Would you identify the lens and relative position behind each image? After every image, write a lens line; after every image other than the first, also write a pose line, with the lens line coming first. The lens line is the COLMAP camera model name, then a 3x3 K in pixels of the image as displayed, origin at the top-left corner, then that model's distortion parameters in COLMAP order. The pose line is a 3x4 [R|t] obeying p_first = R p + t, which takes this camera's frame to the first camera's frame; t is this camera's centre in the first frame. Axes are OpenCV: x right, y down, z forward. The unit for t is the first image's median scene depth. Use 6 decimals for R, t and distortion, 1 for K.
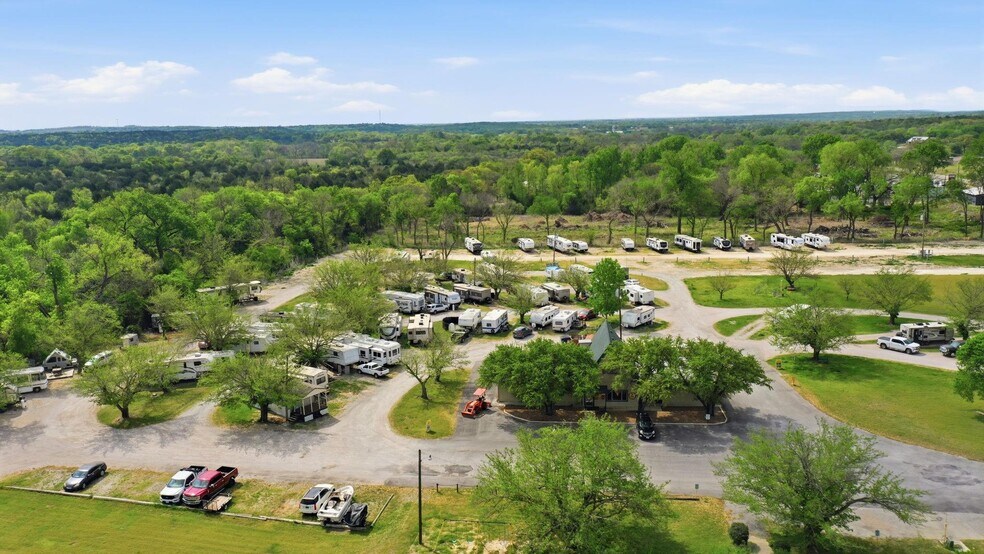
lens RADIAL K [[784.8, 0, 489.5], [0, 784.8, 277.4], [0, 0, 1]] dist [-0.001486, -0.005266]
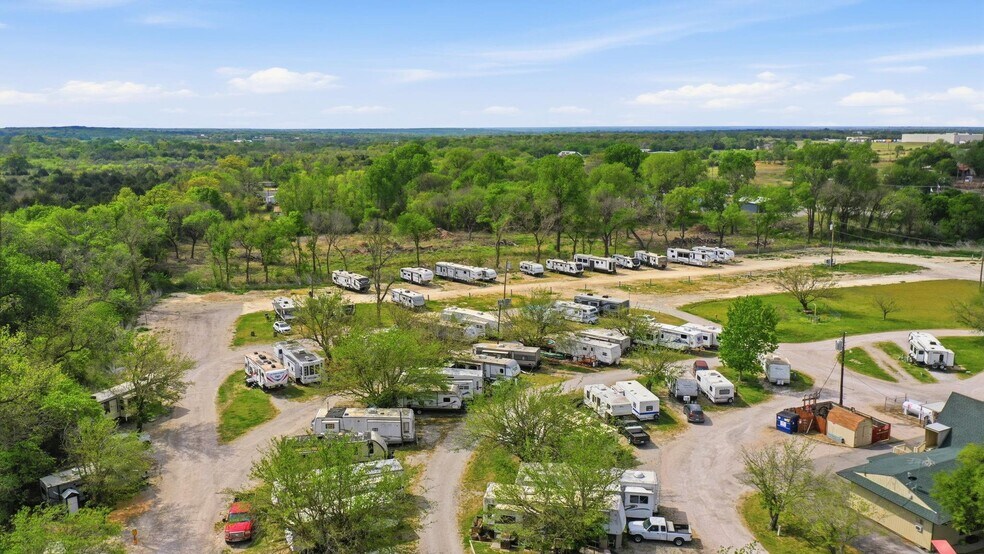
lens RADIAL K [[784.8, 0, 489.5], [0, 784.8, 277.4], [0, 0, 1]] dist [-0.001486, -0.005266]
pose [[0.868793, -0.060308, 0.491490, -0.281654], [0.067597, 0.997708, 0.002934, -0.039519], [-0.490540, 0.030674, 0.870879, 0.306632]]
